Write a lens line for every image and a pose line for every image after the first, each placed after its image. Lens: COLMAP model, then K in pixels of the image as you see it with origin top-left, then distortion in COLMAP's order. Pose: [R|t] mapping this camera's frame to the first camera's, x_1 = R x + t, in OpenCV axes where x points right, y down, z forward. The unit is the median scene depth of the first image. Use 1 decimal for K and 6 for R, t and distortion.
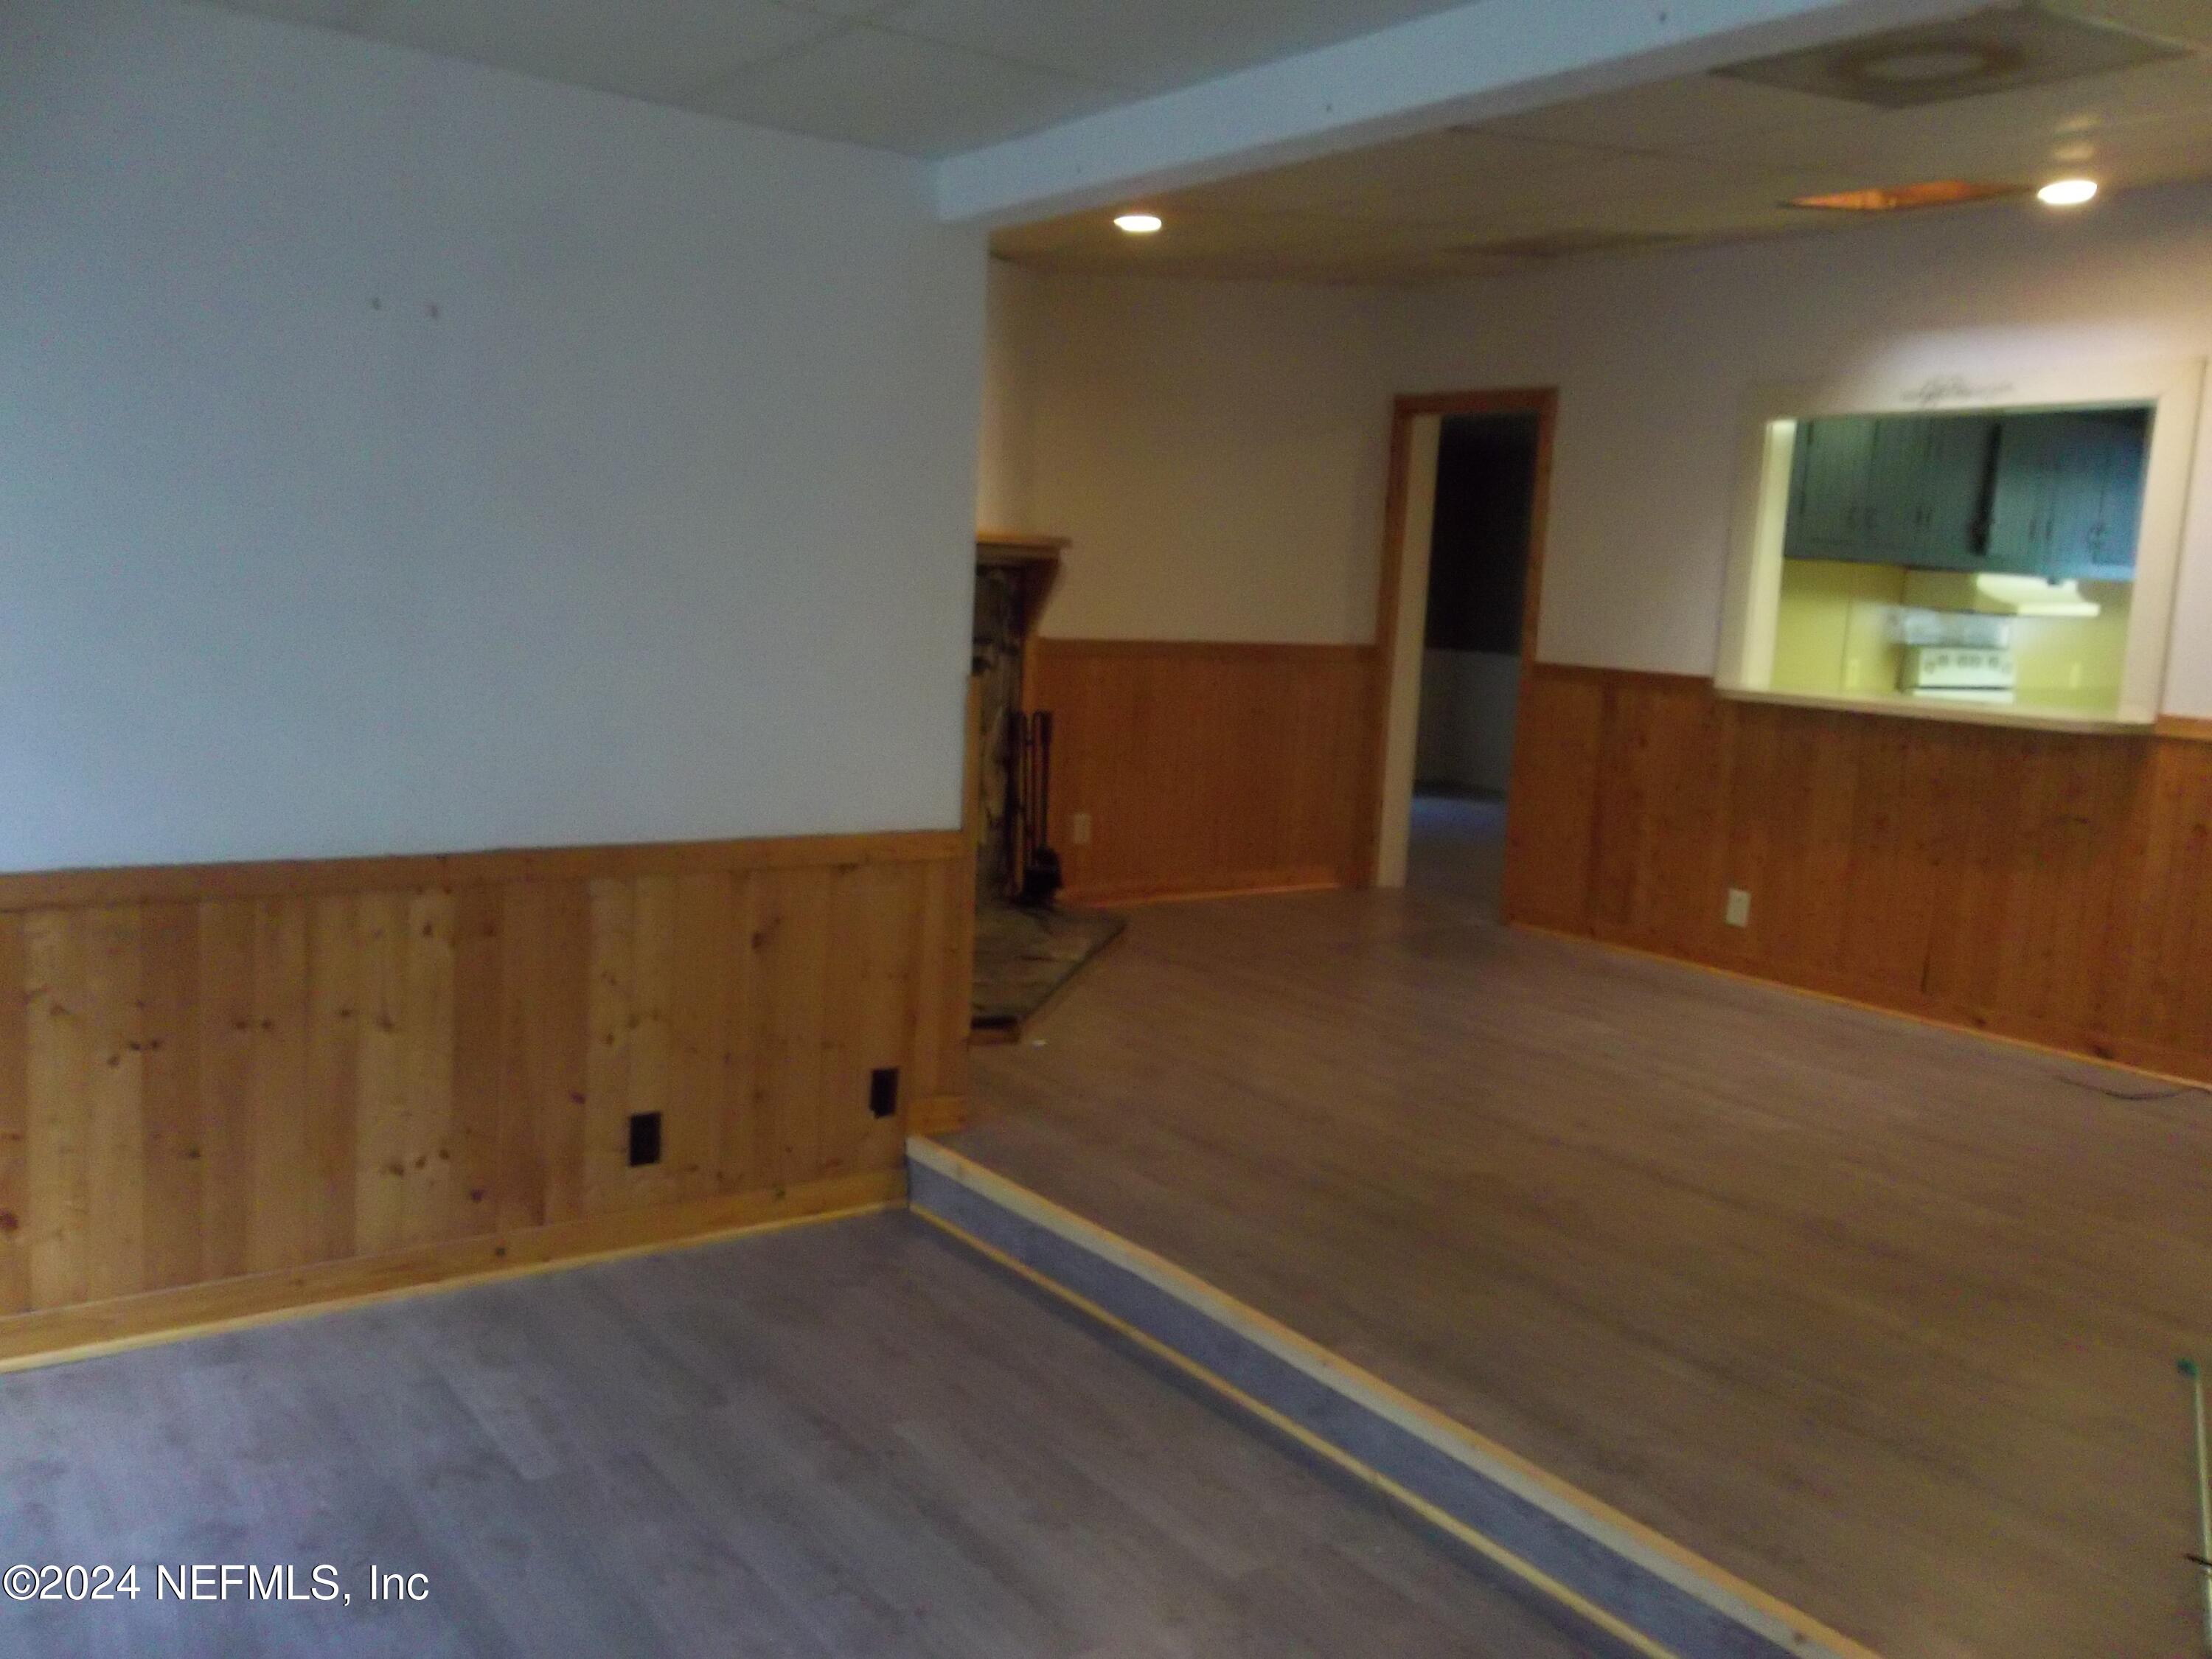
lens RADIAL K [[1840.6, 0, 1106.0], [0, 1840.6, 829.5], [0, 0, 1]] dist [0.015950, 0.009526]
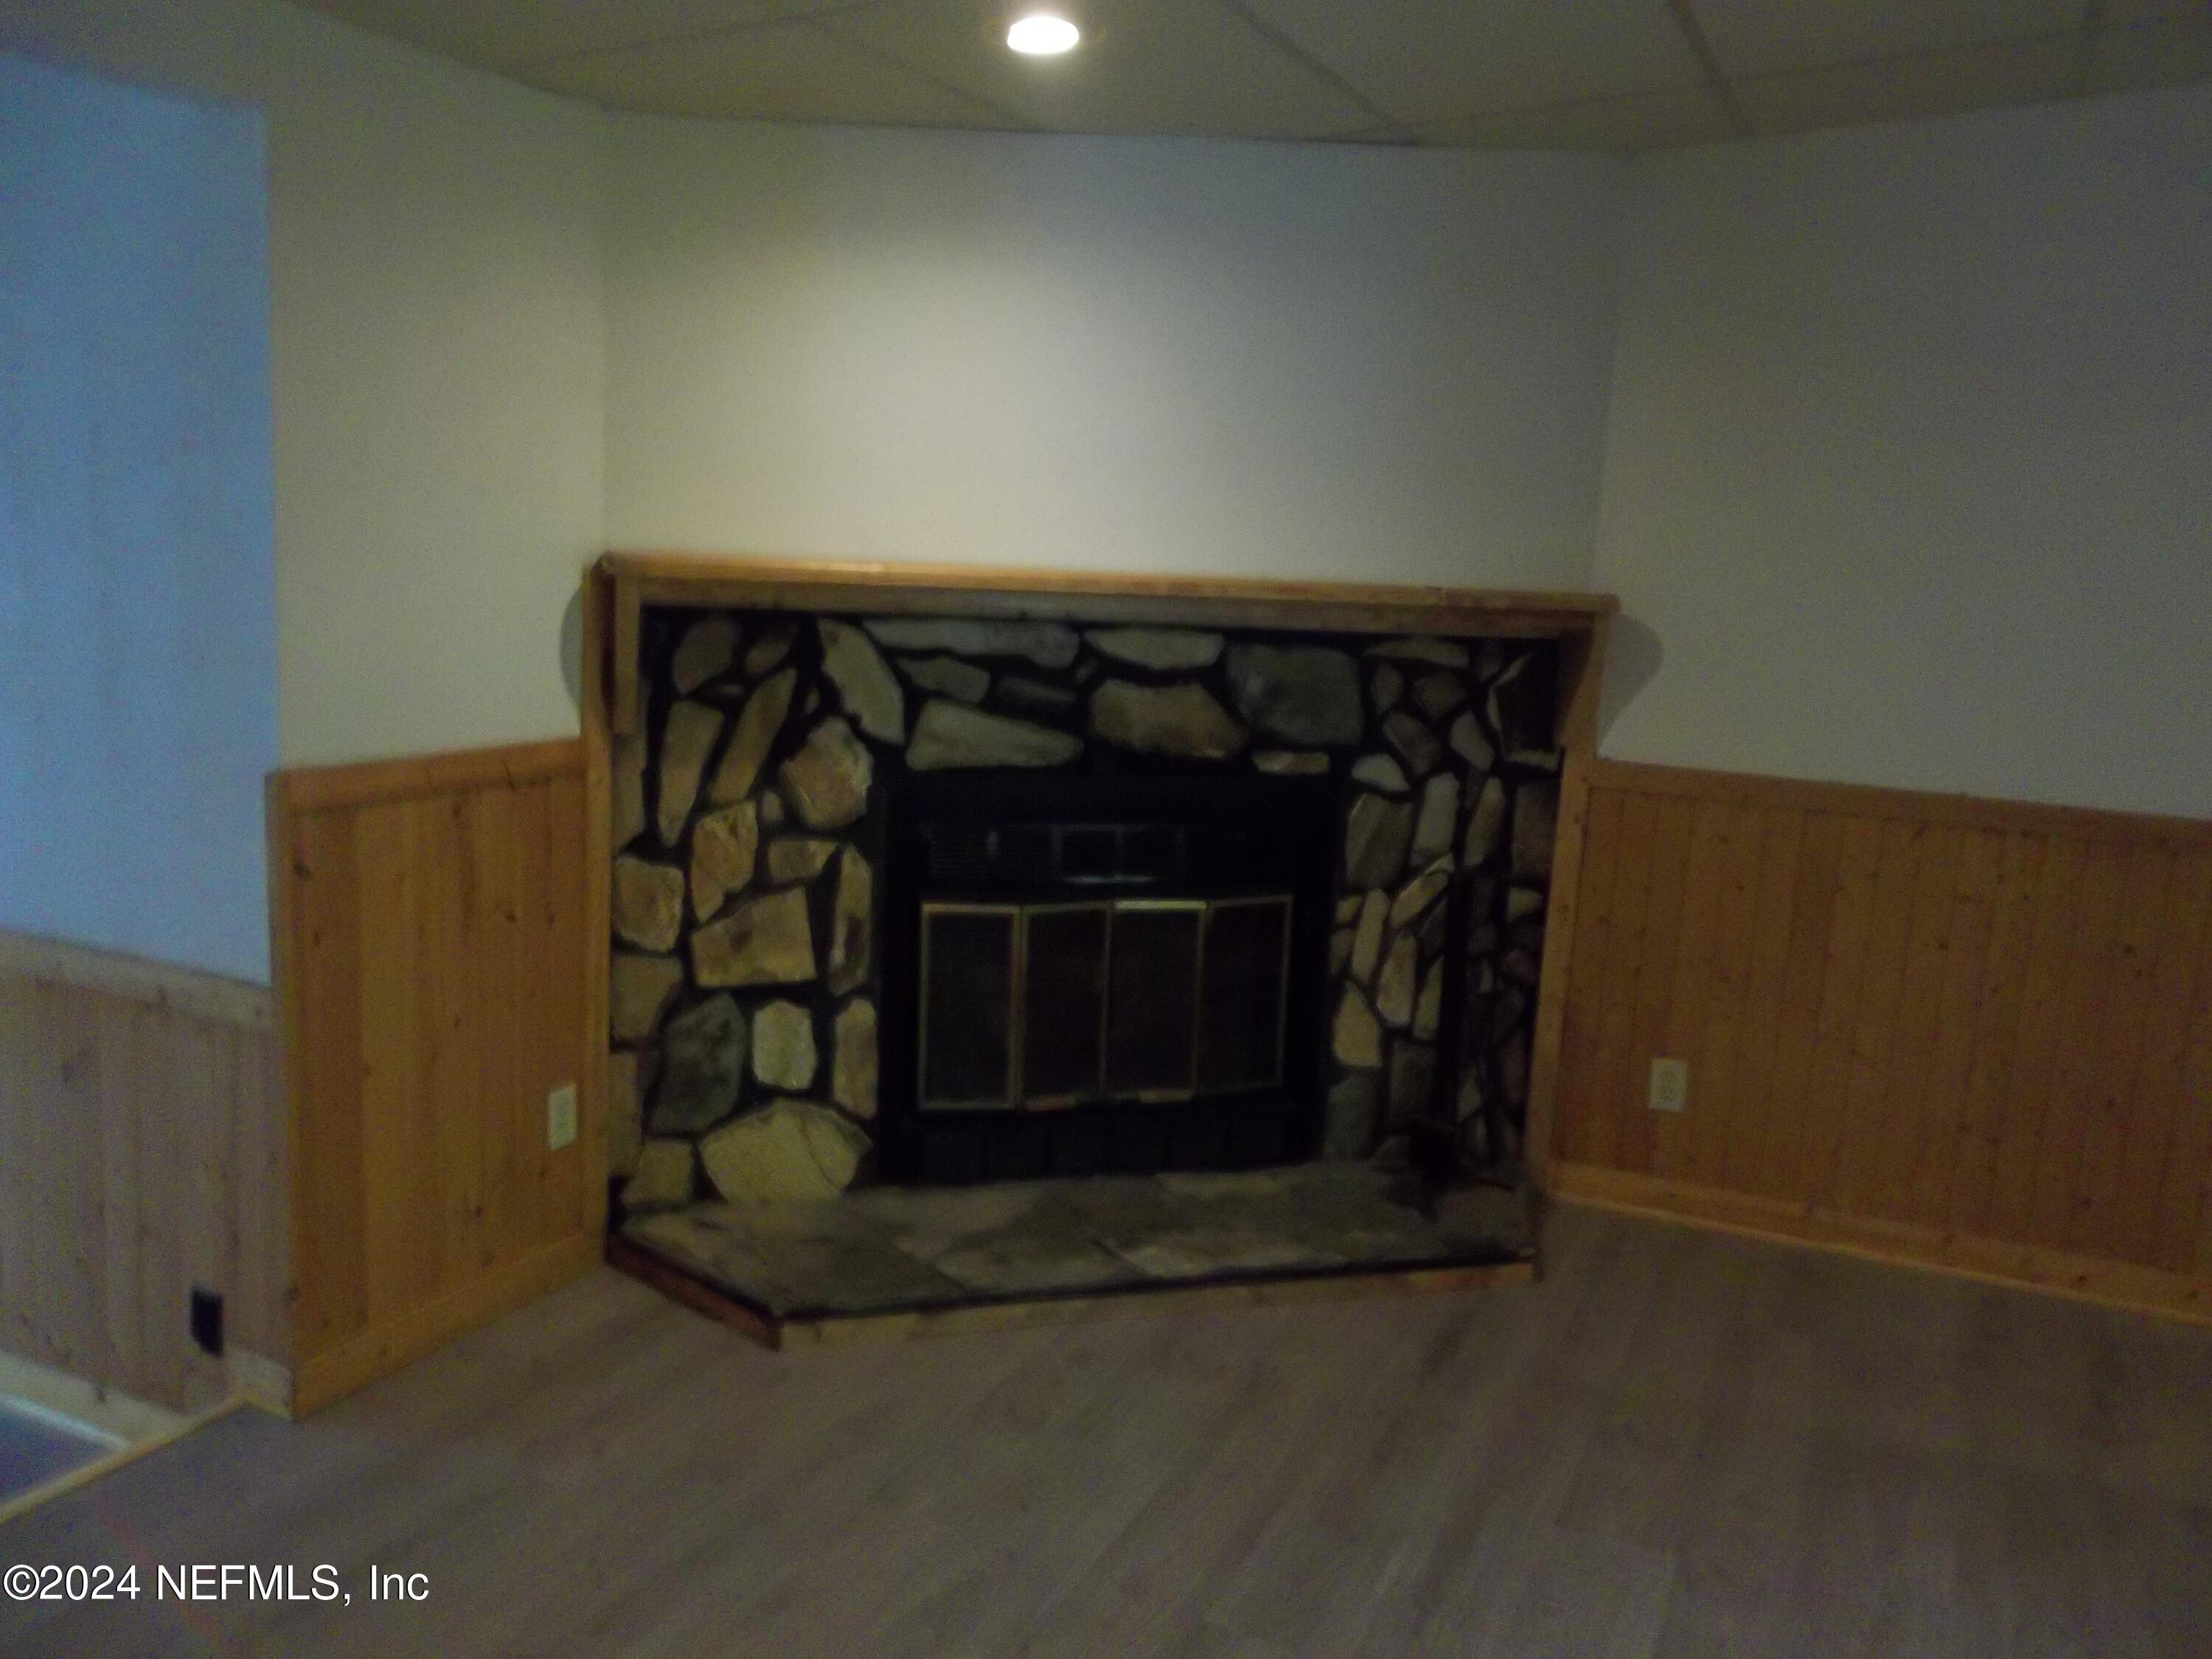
lens RADIAL K [[1840.6, 0, 1106.0], [0, 1840.6, 829.5], [0, 0, 1]] dist [0.015950, 0.009526]
pose [[0.506589, 0.127626, -0.852689, 0.414938], [-0.154909, 0.986363, 0.055600, -0.091987], [0.848157, 0.103923, 0.519451, 0.560760]]
